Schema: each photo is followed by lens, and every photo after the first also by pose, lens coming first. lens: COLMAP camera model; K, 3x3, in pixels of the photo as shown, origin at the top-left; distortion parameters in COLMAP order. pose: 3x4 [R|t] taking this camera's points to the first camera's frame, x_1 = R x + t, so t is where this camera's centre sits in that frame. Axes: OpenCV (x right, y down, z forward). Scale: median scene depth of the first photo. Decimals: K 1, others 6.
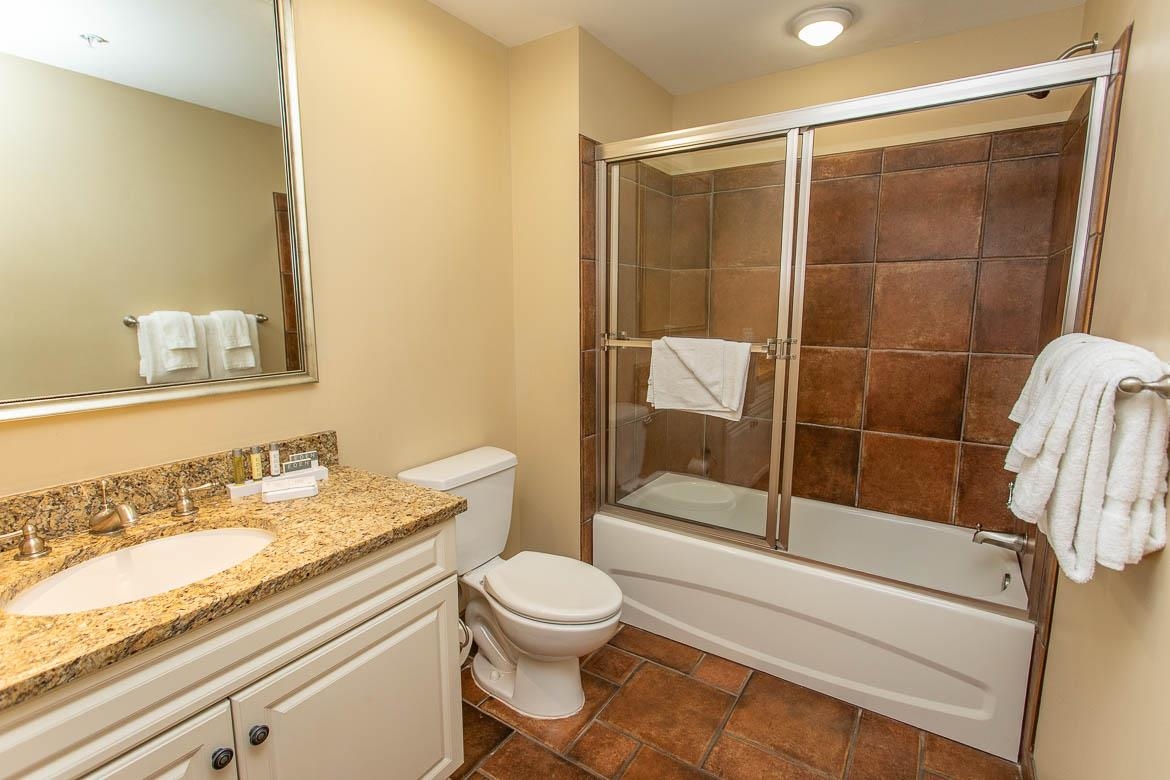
lens RADIAL K [[548.7, 0, 586.3], [0, 548.7, 379.0], [0, 0, 1]] dist [-0.001645, 0.000846]
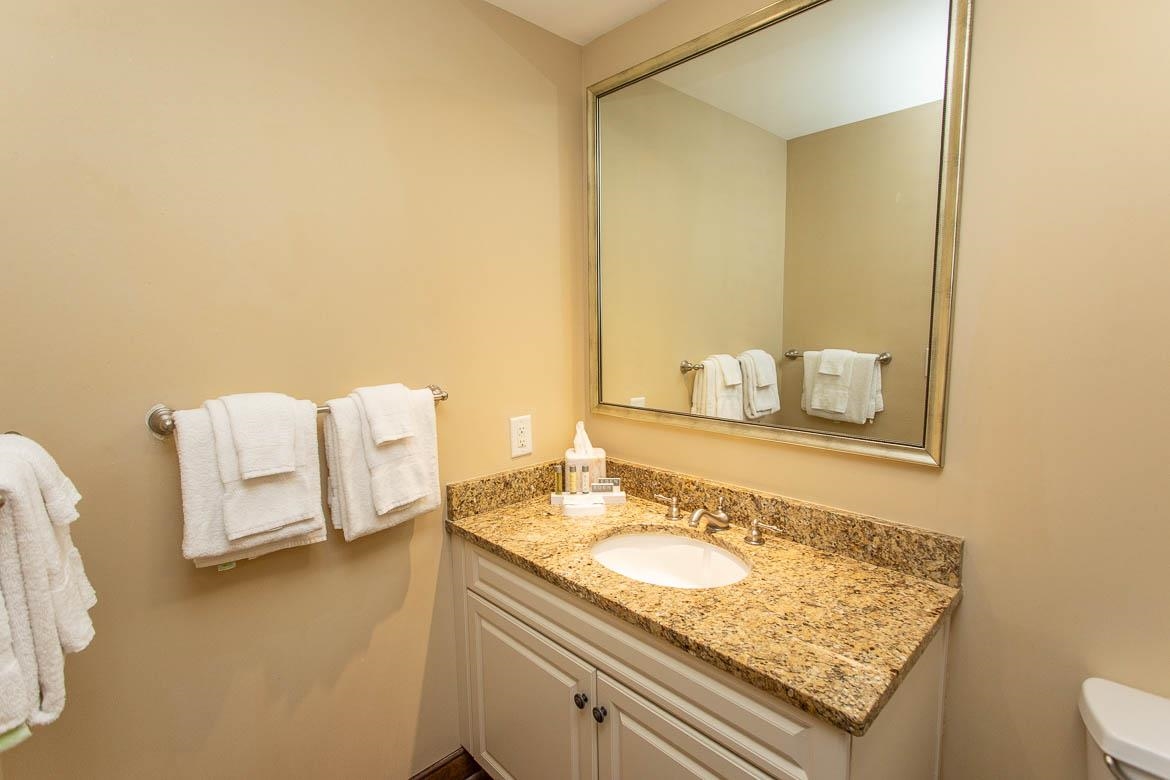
lens RADIAL K [[548.7, 0, 581.1], [0, 548.7, 386.8], [0, 0, 1]] dist [-0.001645, 0.000846]
pose [[-0.219128, 0.112495, -0.969189, 0.262977], [-0.129977, 0.981112, 0.143266, -0.120624], [0.967000, 0.157366, -0.200368, 0.565966]]
